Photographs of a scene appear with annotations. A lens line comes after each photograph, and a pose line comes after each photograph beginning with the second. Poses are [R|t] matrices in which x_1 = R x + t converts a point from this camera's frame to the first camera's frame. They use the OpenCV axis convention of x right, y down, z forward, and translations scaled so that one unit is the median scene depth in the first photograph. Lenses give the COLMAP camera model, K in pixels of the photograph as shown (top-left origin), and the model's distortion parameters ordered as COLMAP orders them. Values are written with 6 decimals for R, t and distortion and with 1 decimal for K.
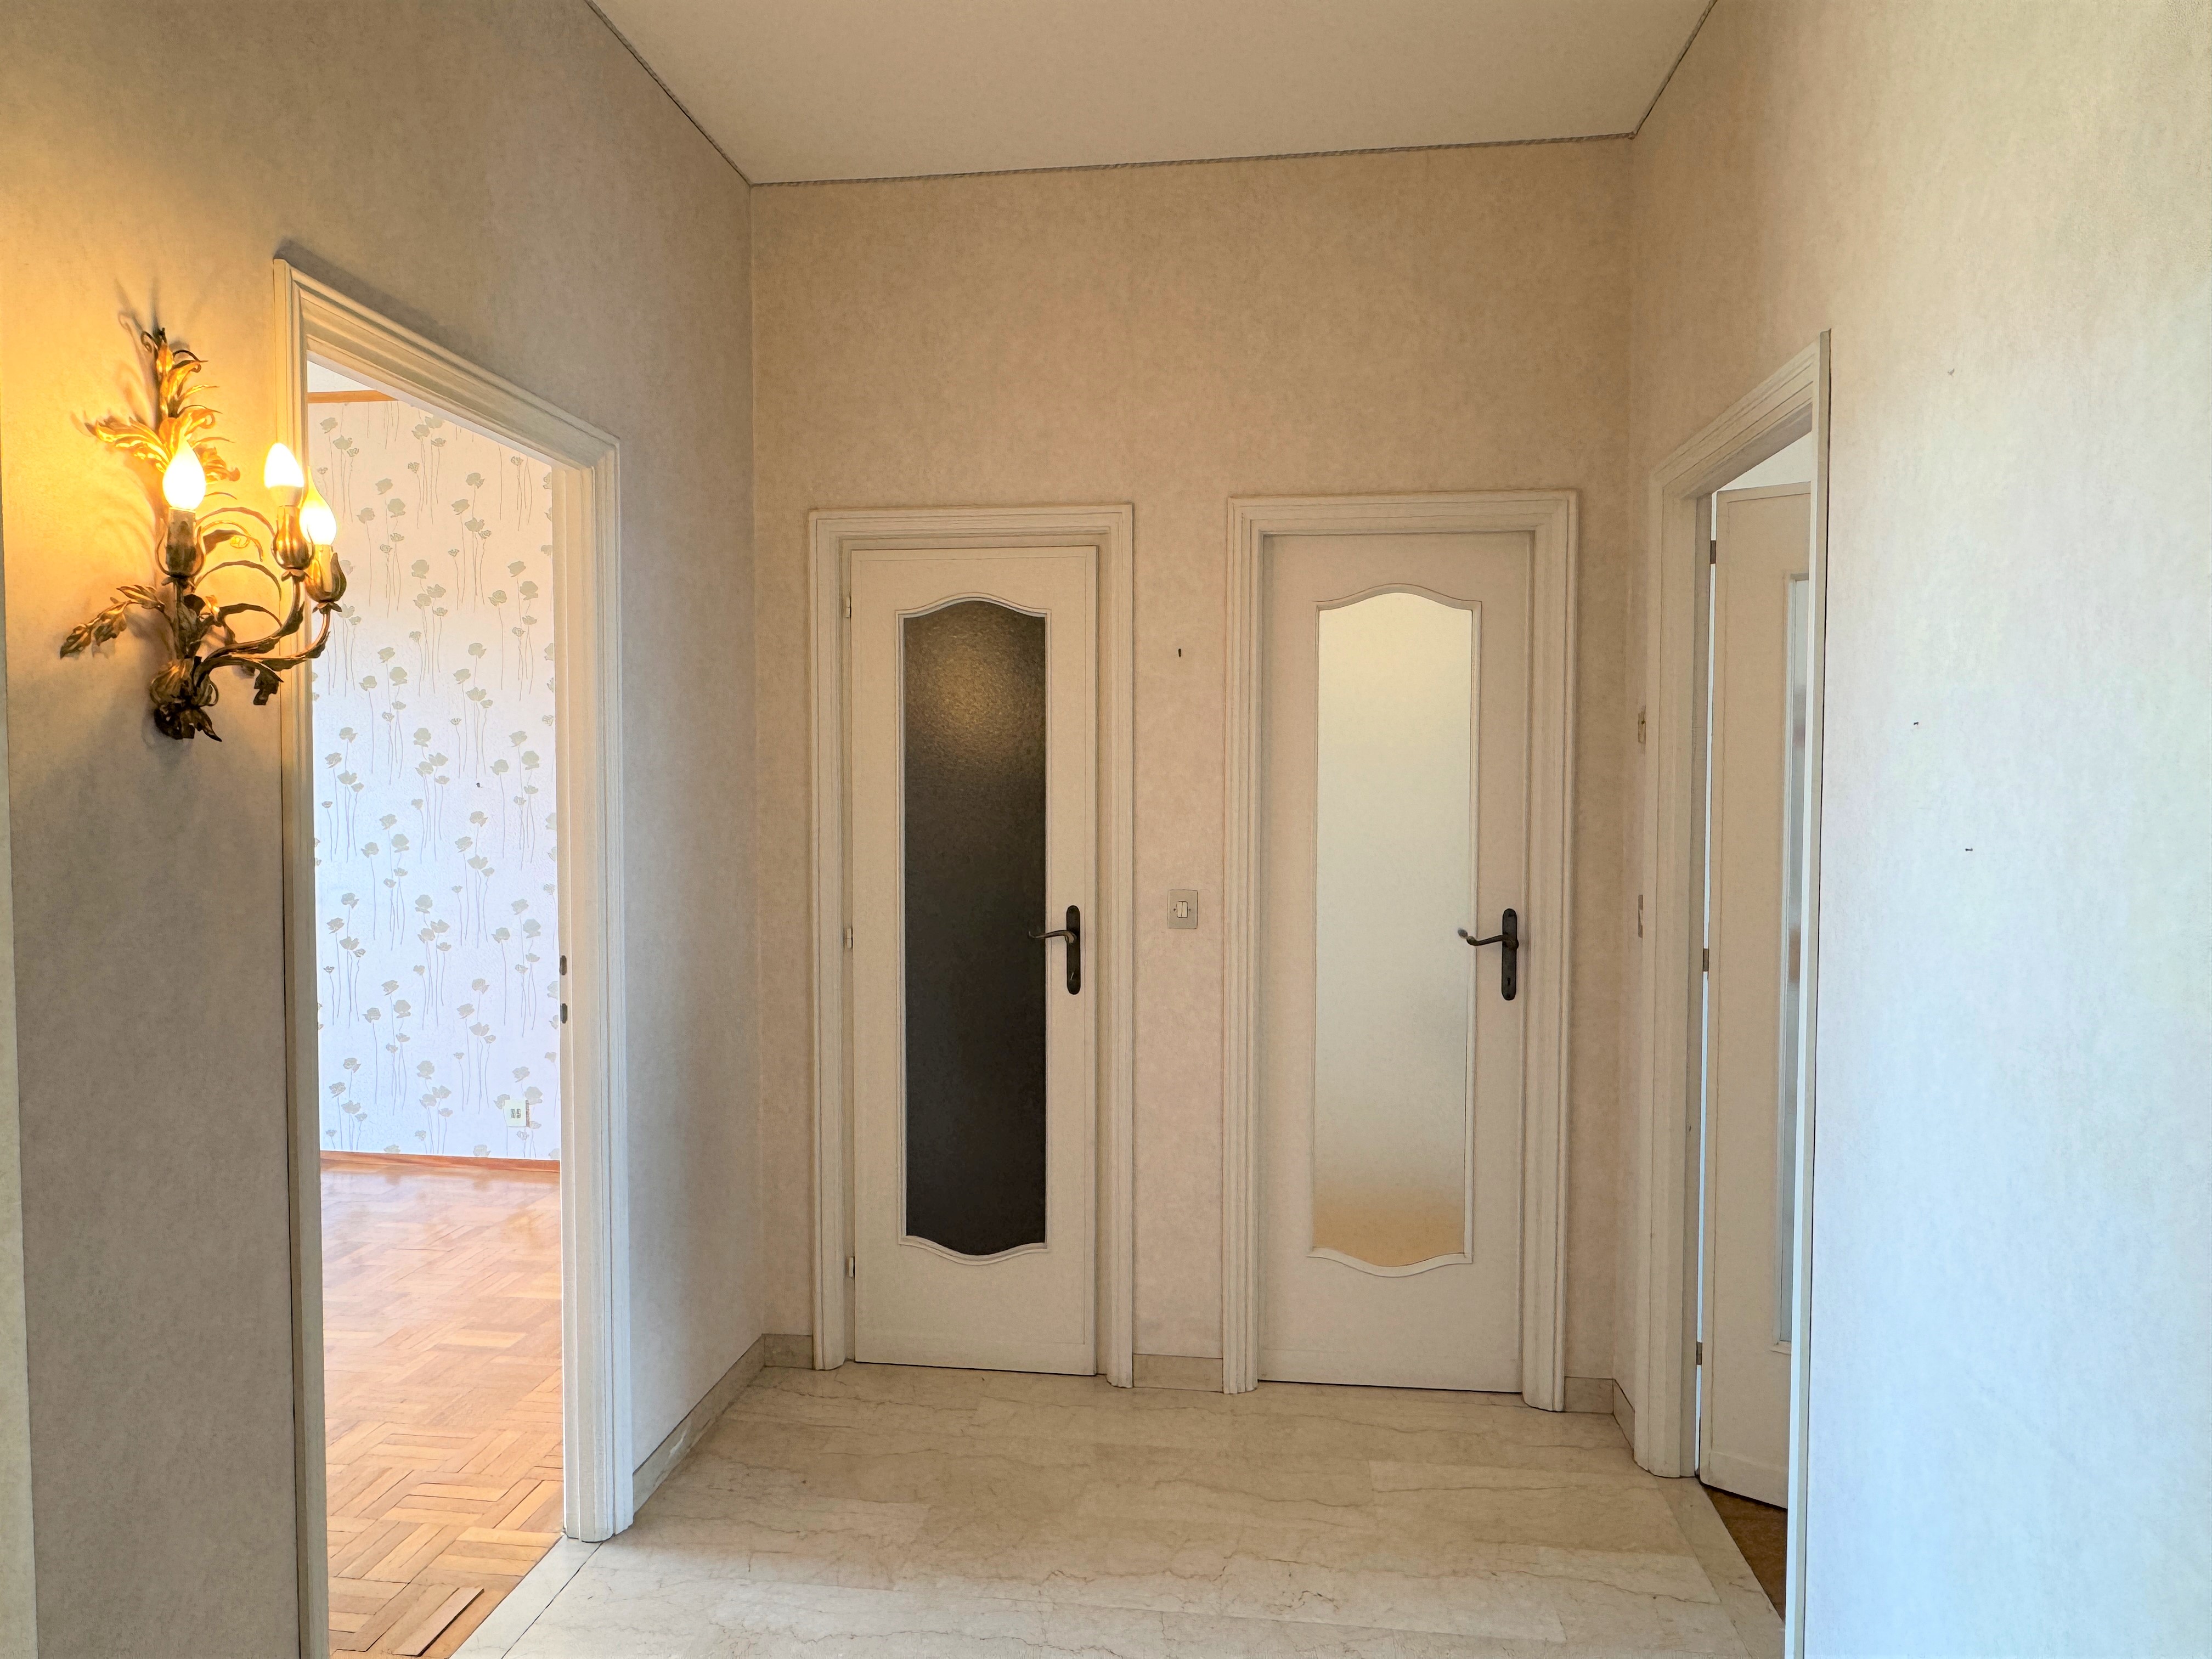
lens RADIAL K [[1406.9, 0, 1101.6], [0, 1406.9, 834.1], [0, 0, 1]] dist [0.010812, 0.001559]
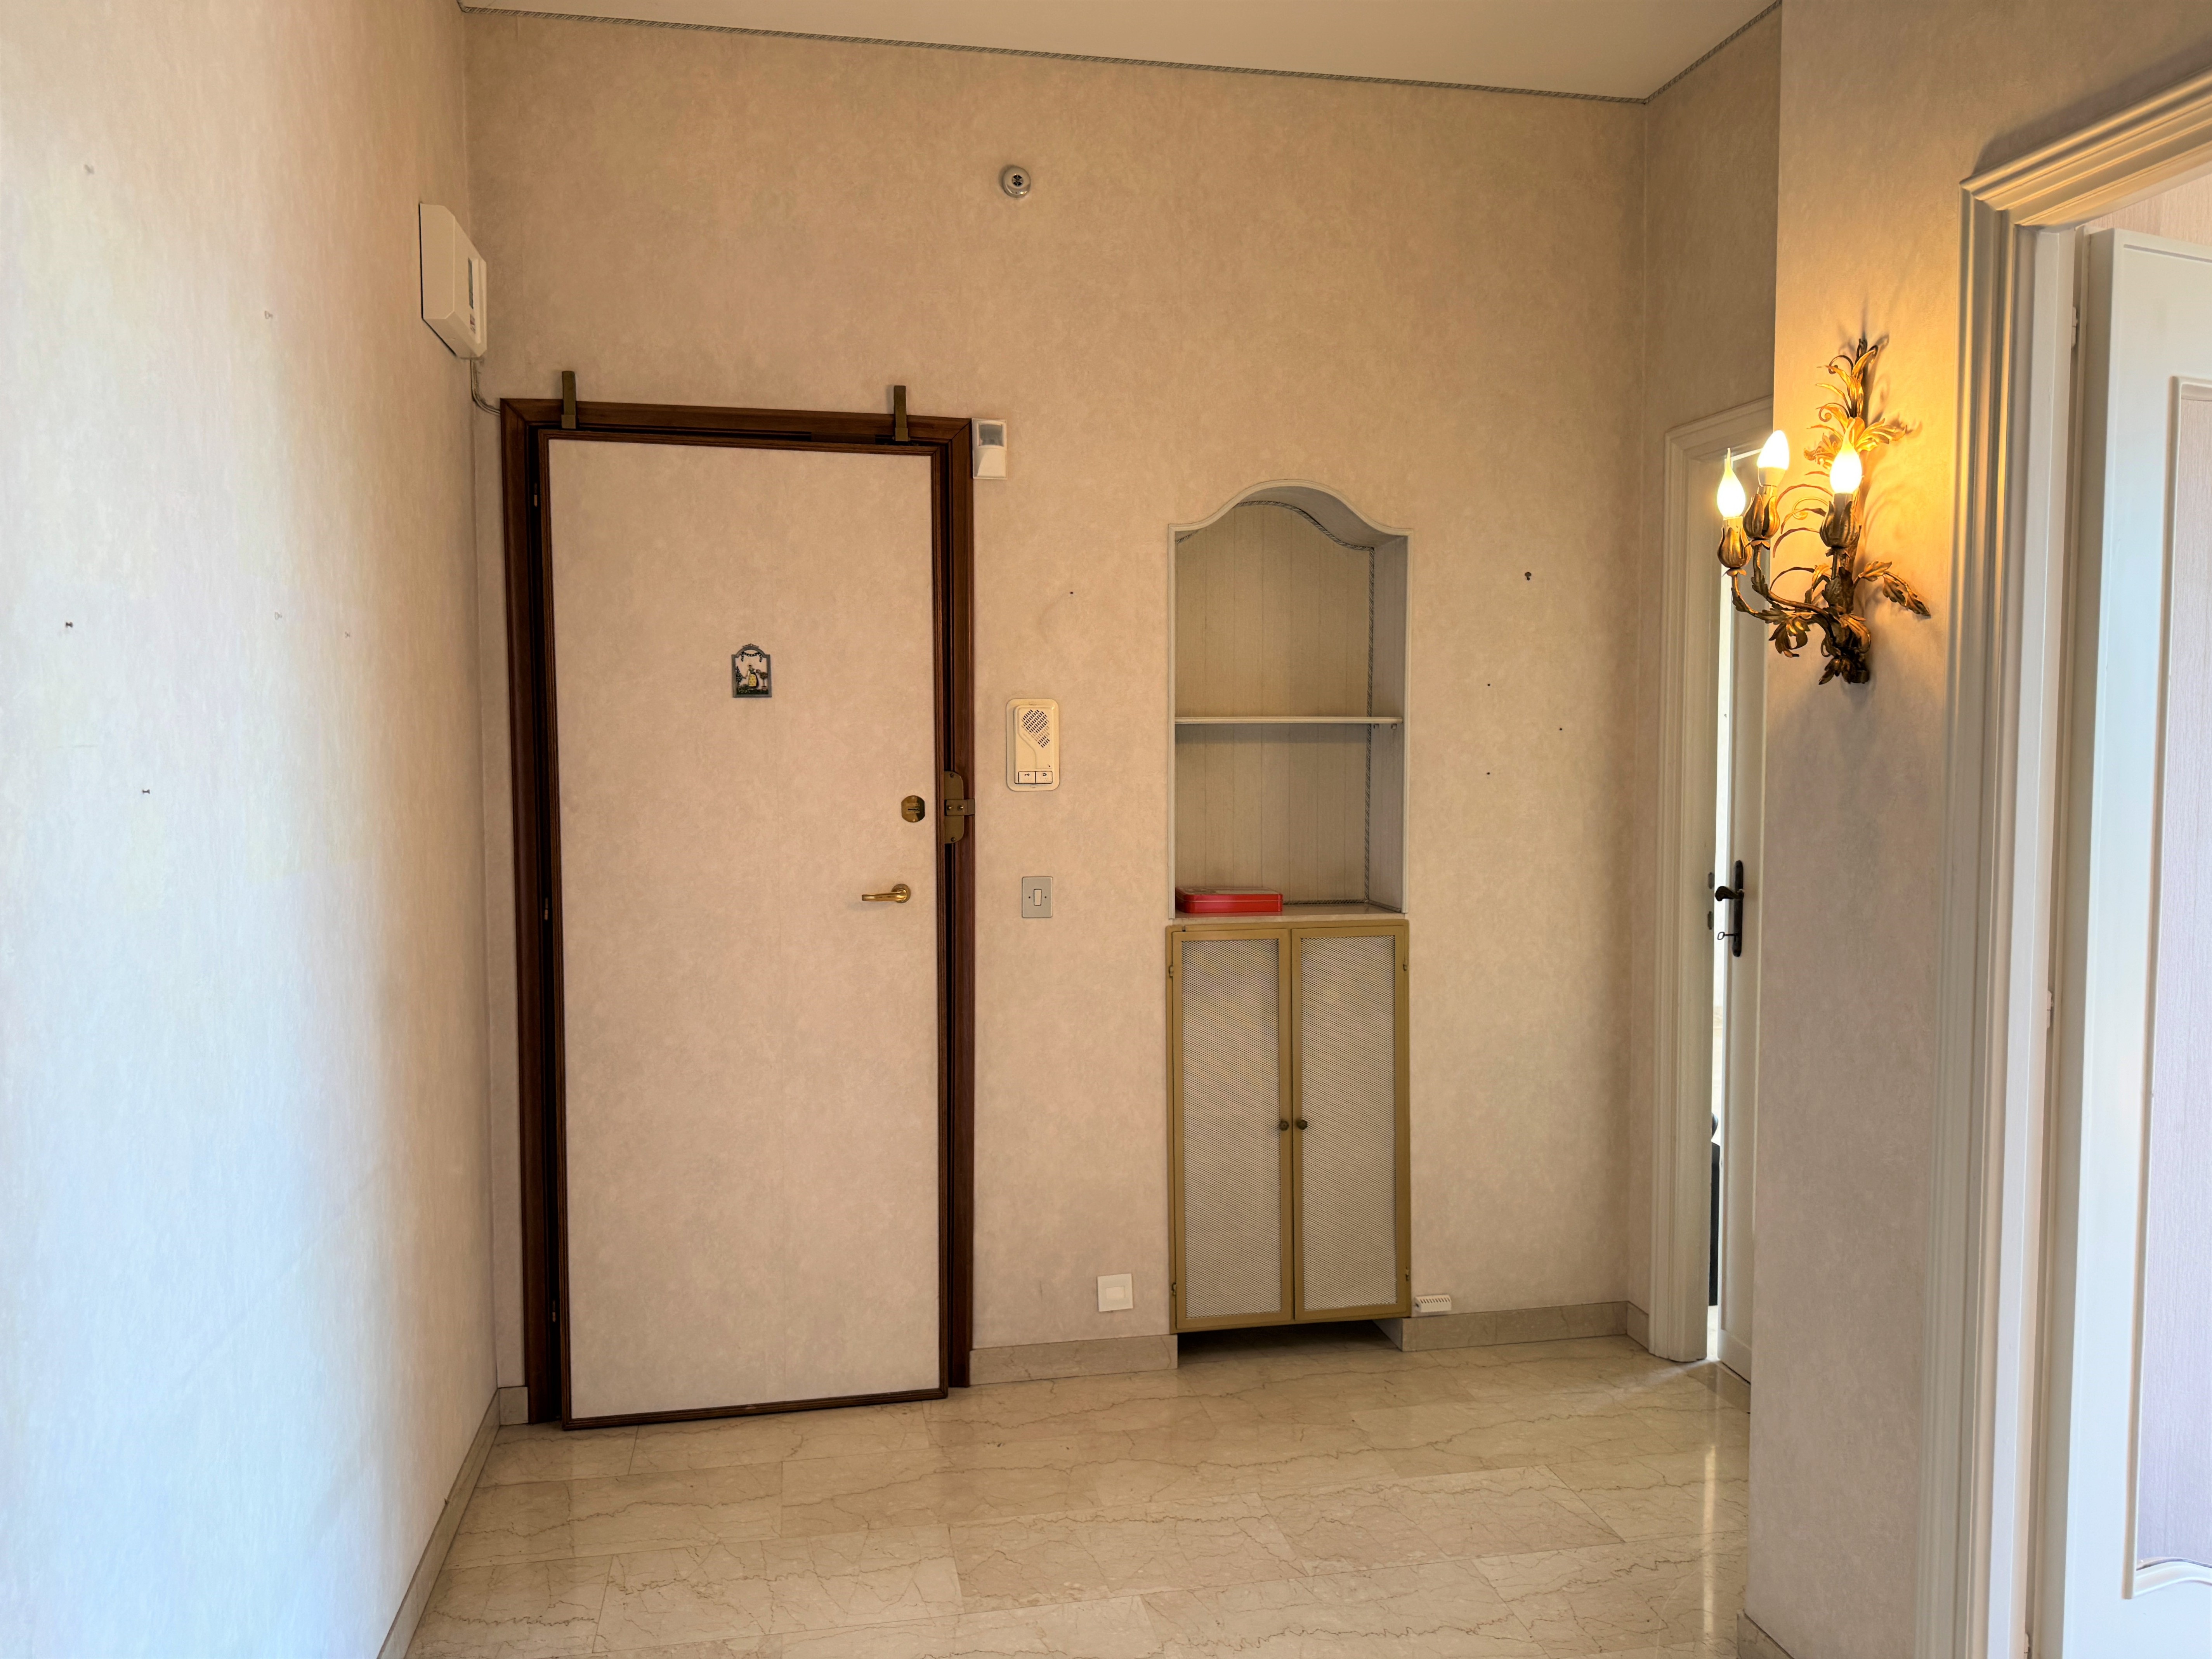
lens RADIAL K [[1564.2, 0, 1105.2], [0, 1564.2, 829.7], [0, 0, 1]] dist [0.035386, -0.047600]
pose [[-0.945654, 0.018587, -0.324642, 0.335924], [-0.013896, 0.995143, 0.097452, -0.058376], [0.324876, 0.096667, -0.940803, 1.846514]]
